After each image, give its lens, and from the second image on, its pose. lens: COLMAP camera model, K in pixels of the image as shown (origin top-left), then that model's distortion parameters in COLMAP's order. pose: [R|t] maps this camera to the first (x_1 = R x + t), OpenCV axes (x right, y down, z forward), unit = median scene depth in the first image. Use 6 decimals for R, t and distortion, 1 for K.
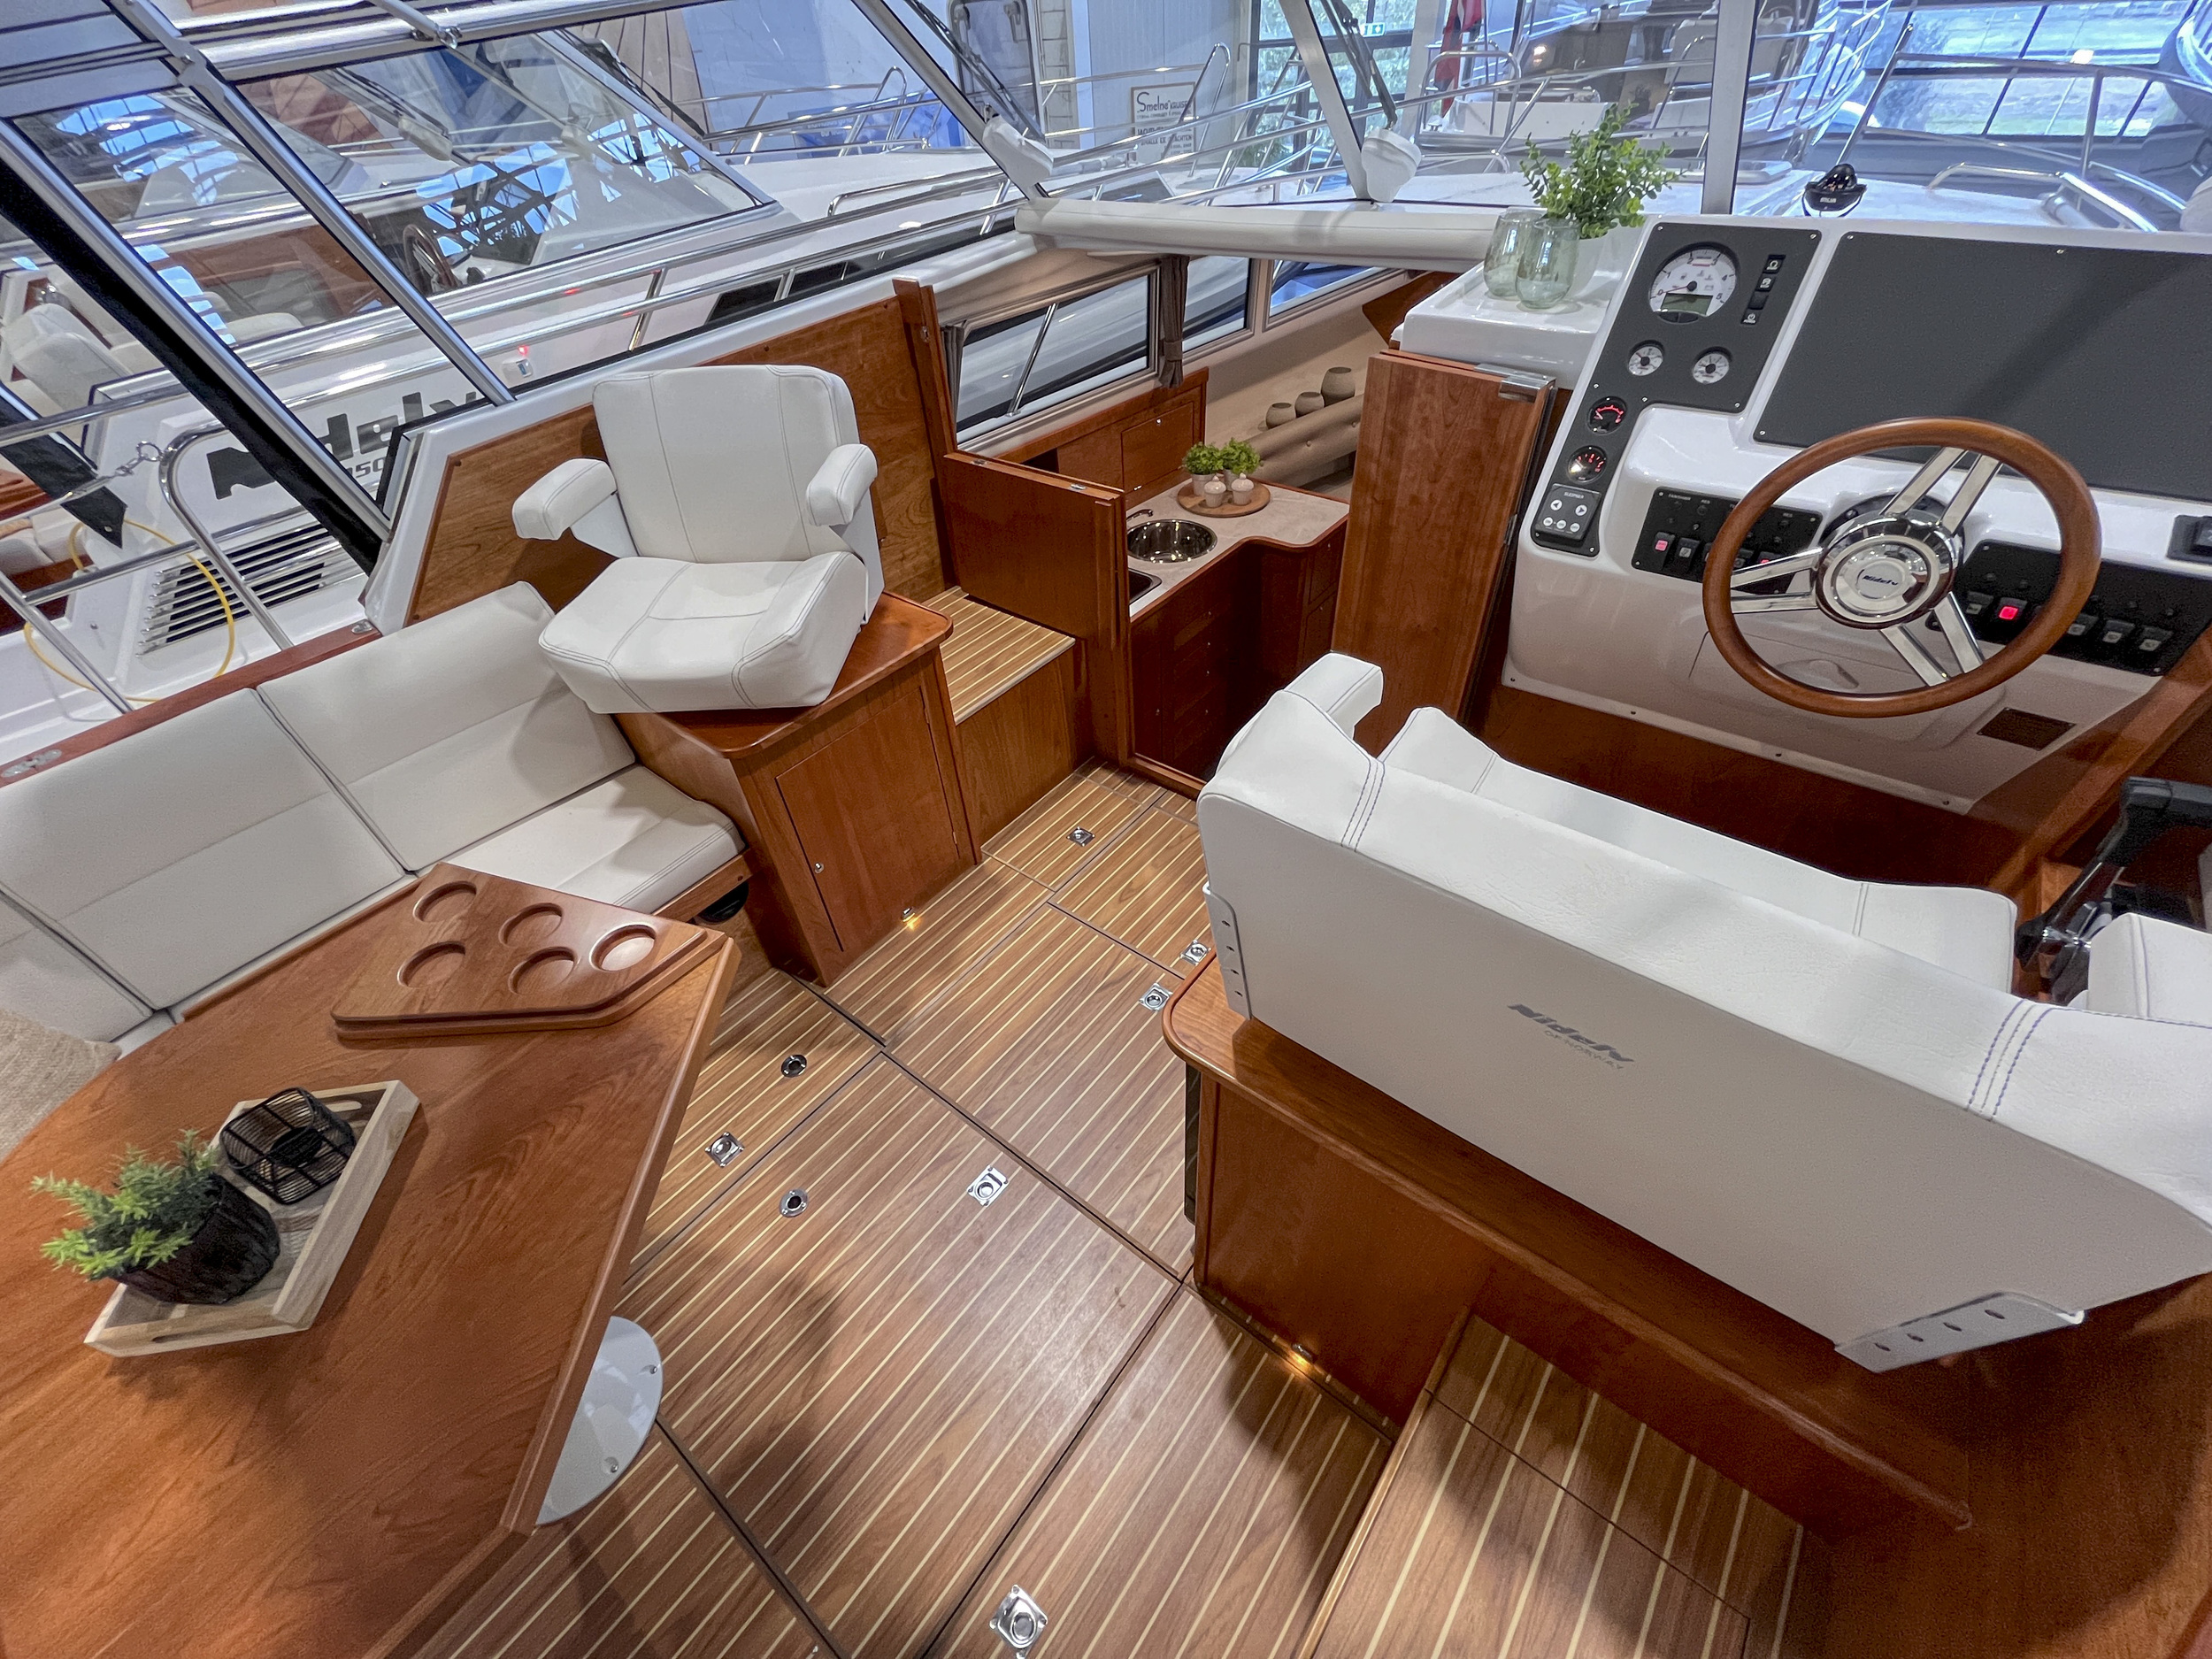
lens RADIAL K [[898.8, 0, 1114.7], [0, 898.8, 837.8], [0, 0, 1]] dist [-0.003432, -0.000243]
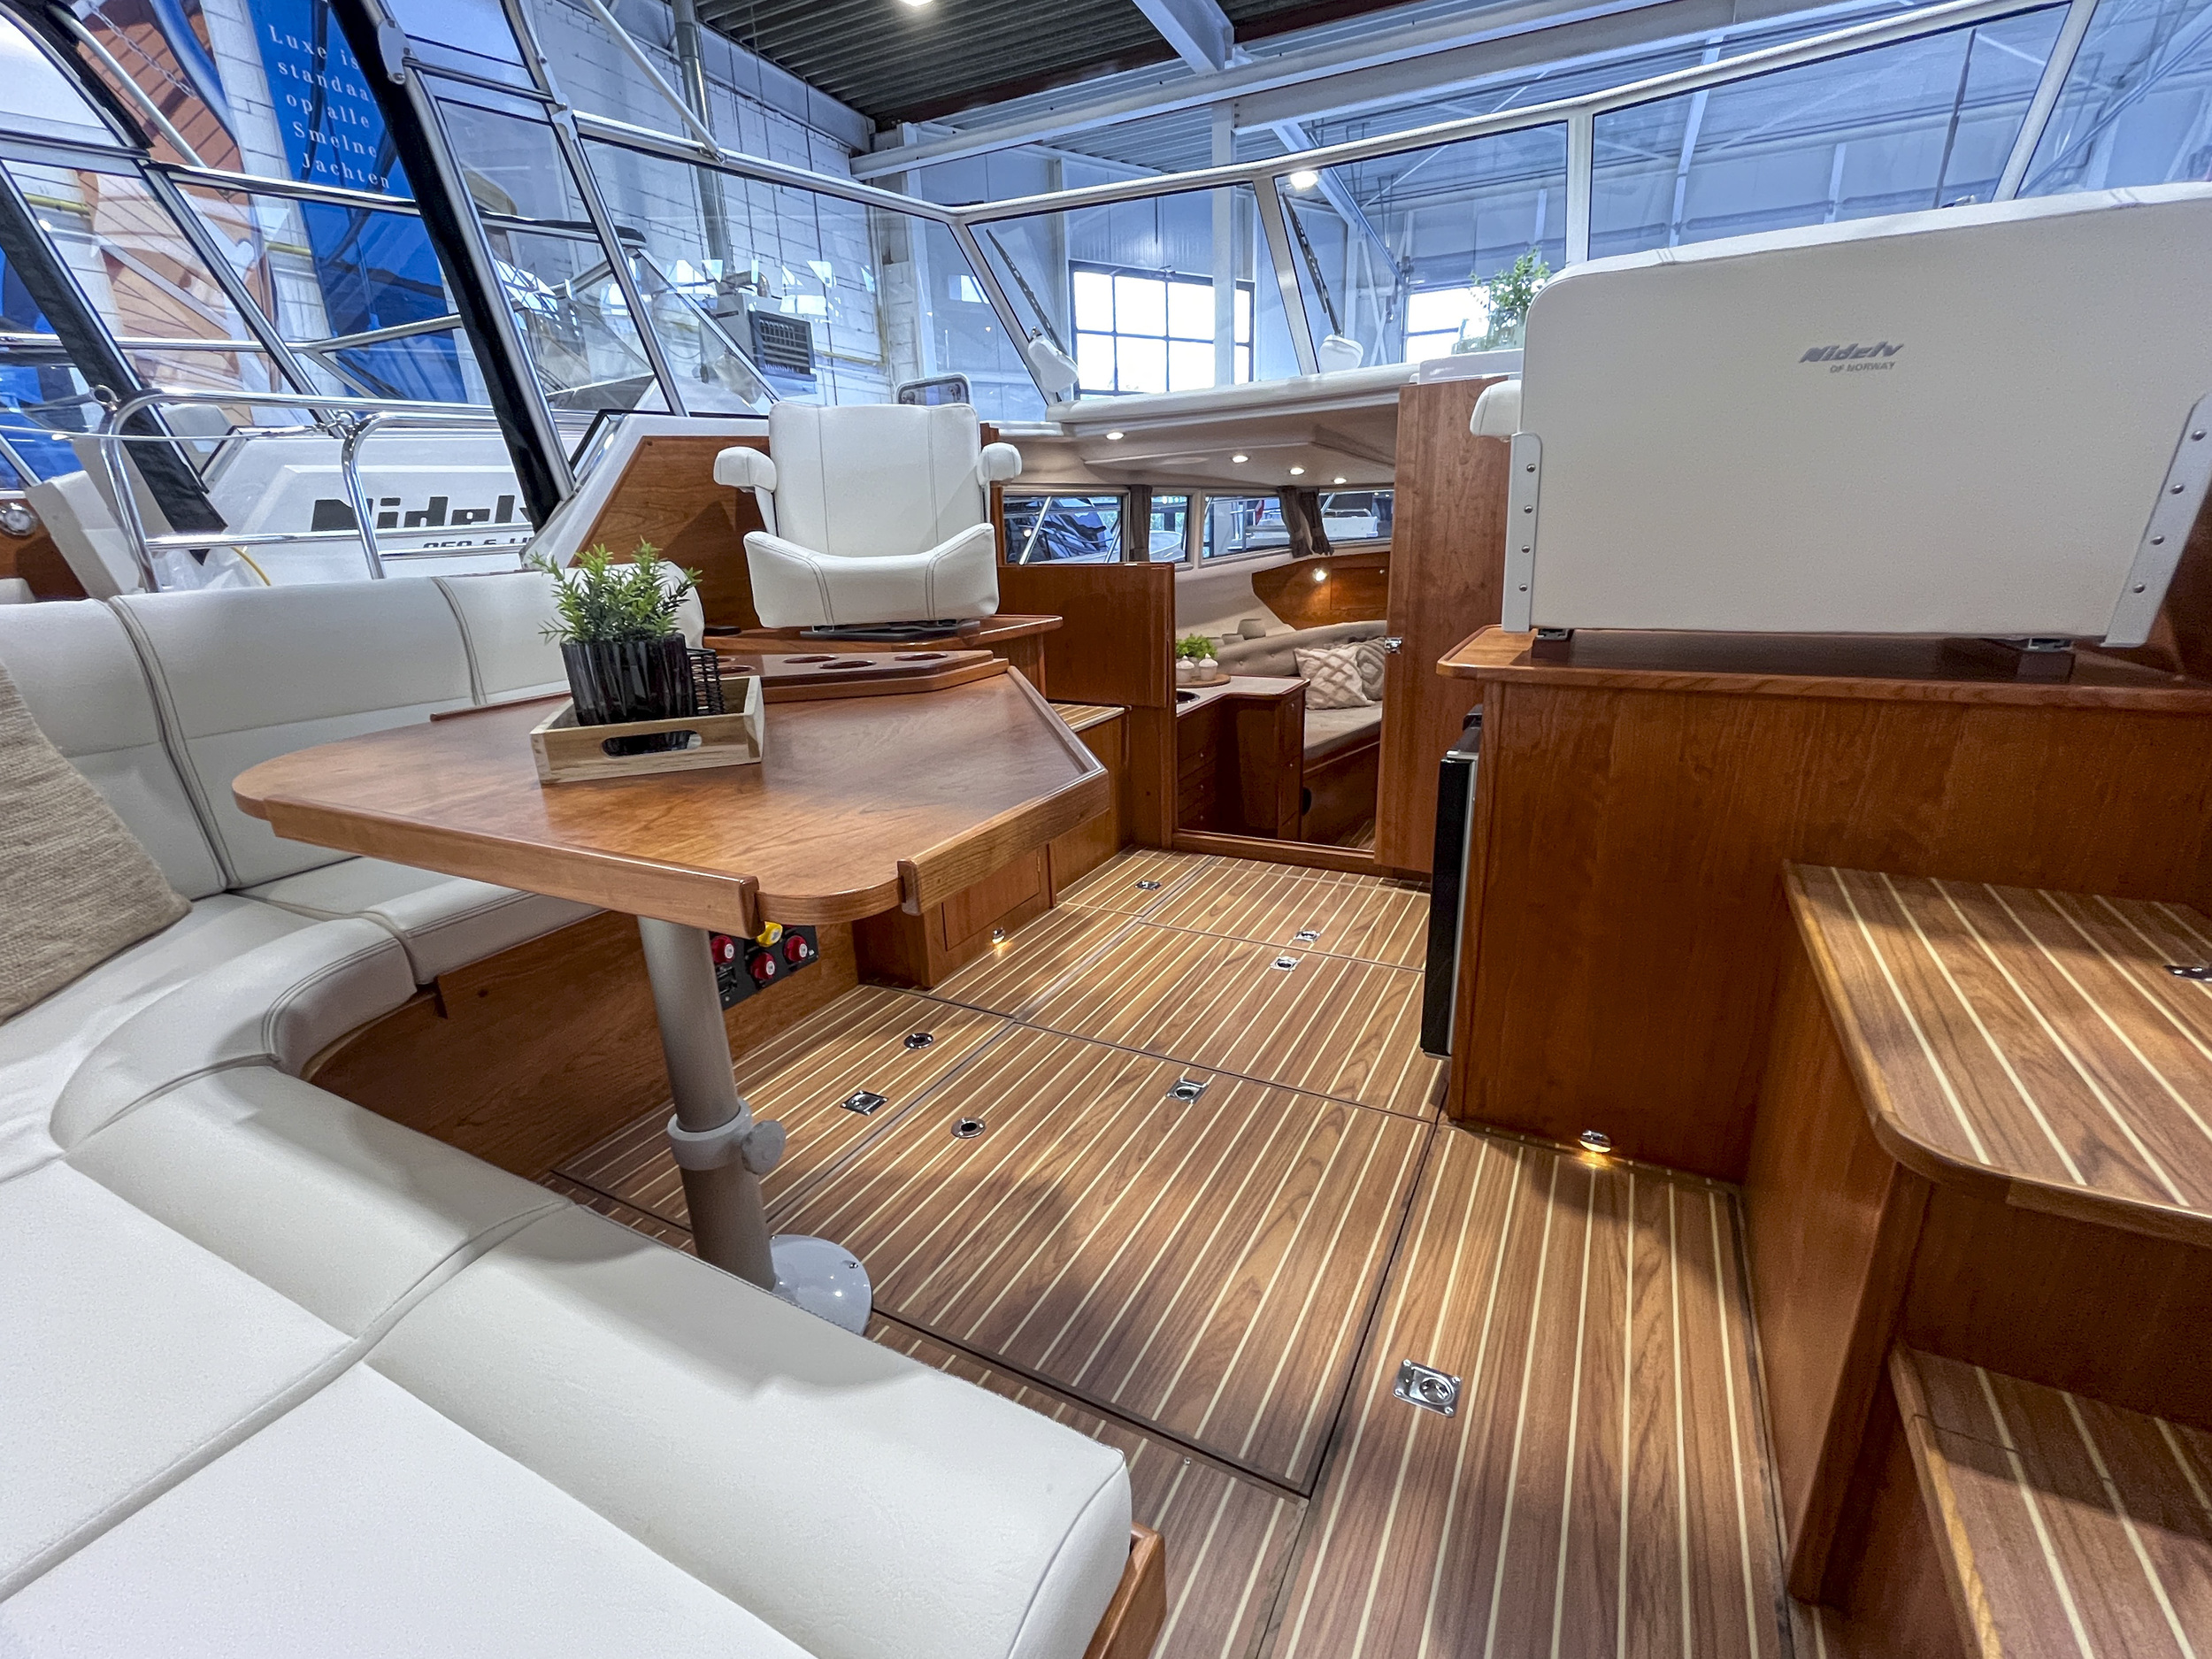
lens RADIAL K [[964.6, 0, 1117.4], [0, 964.6, 840.9], [0, 0, 1]] dist [-0.002527, -0.000429]
pose [[0.982284, -0.042026, 0.182627, -0.372094], [0.115690, 0.902648, -0.414538, 0.552630], [-0.147426, 0.428322, 0.891519, 0.053286]]
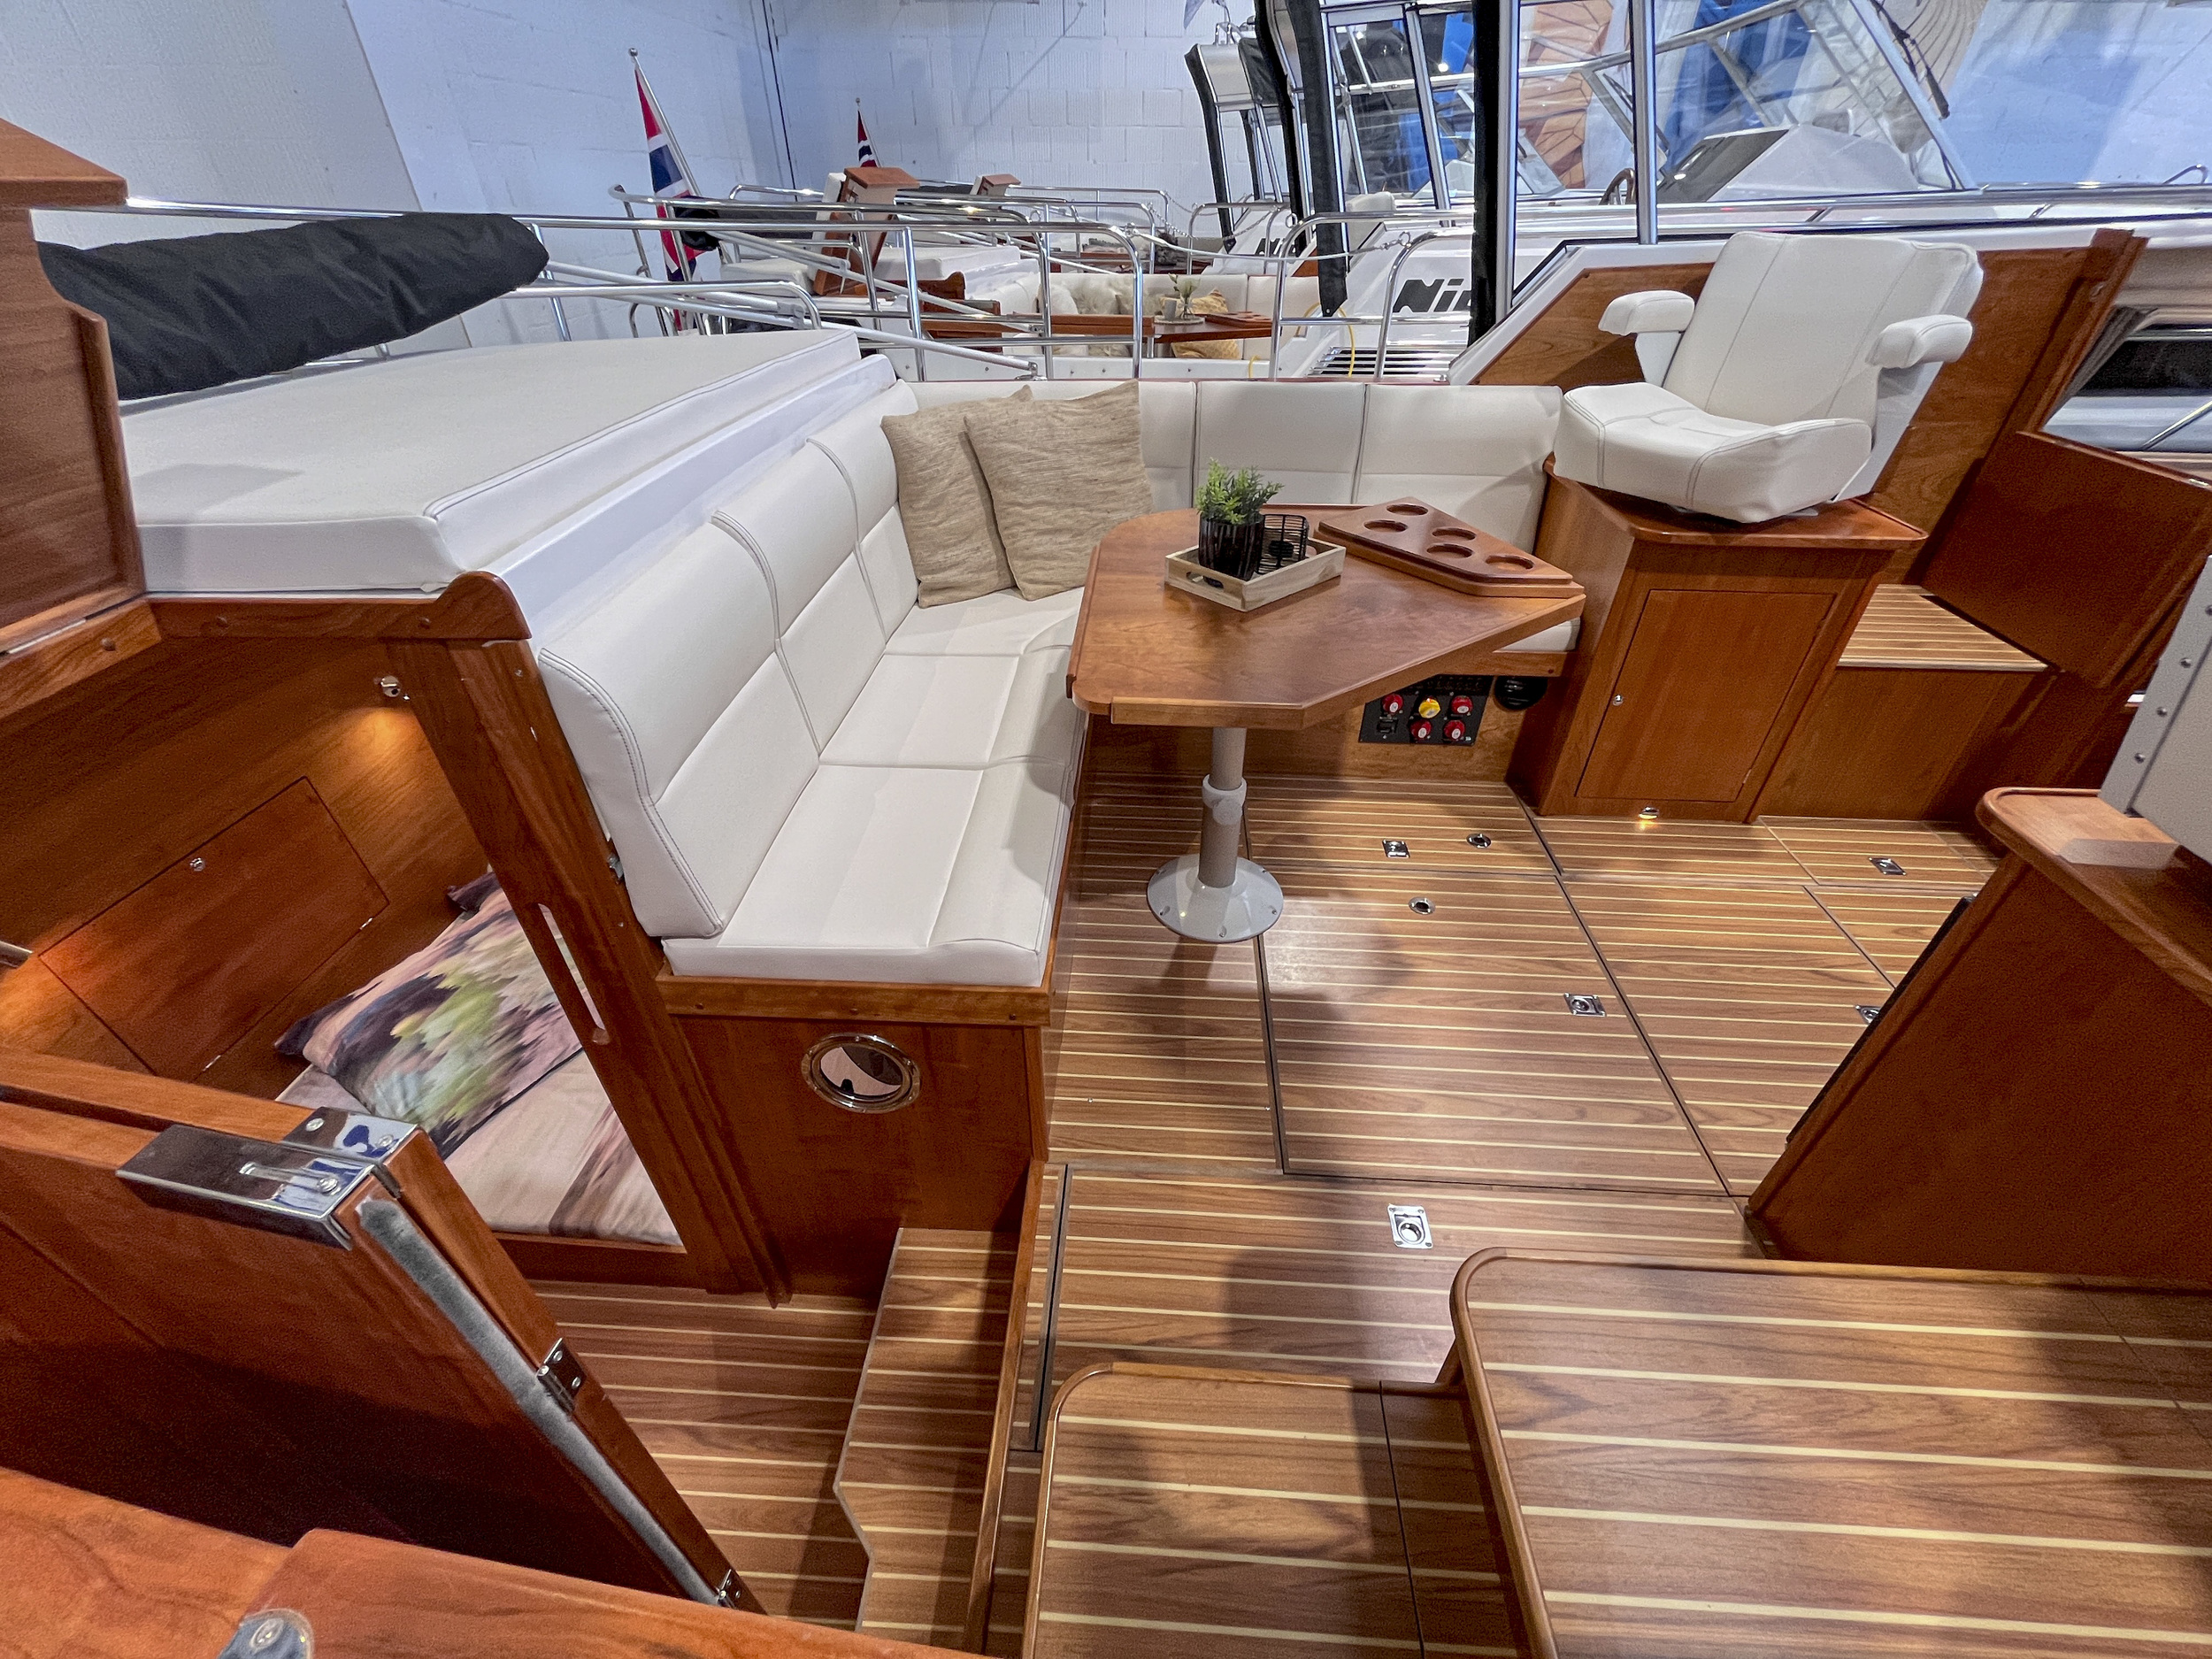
lens RADIAL K [[898.8, 0, 1114.7], [0, 898.8, 837.8], [0, 0, 1]] dist [-0.003432, -0.000243]
pose [[0.574408, 0.521619, -0.630849, 0.091097], [-0.579204, 0.803578, 0.137057, 0.404445], [0.578428, 0.286664, 0.763705, -0.117587]]
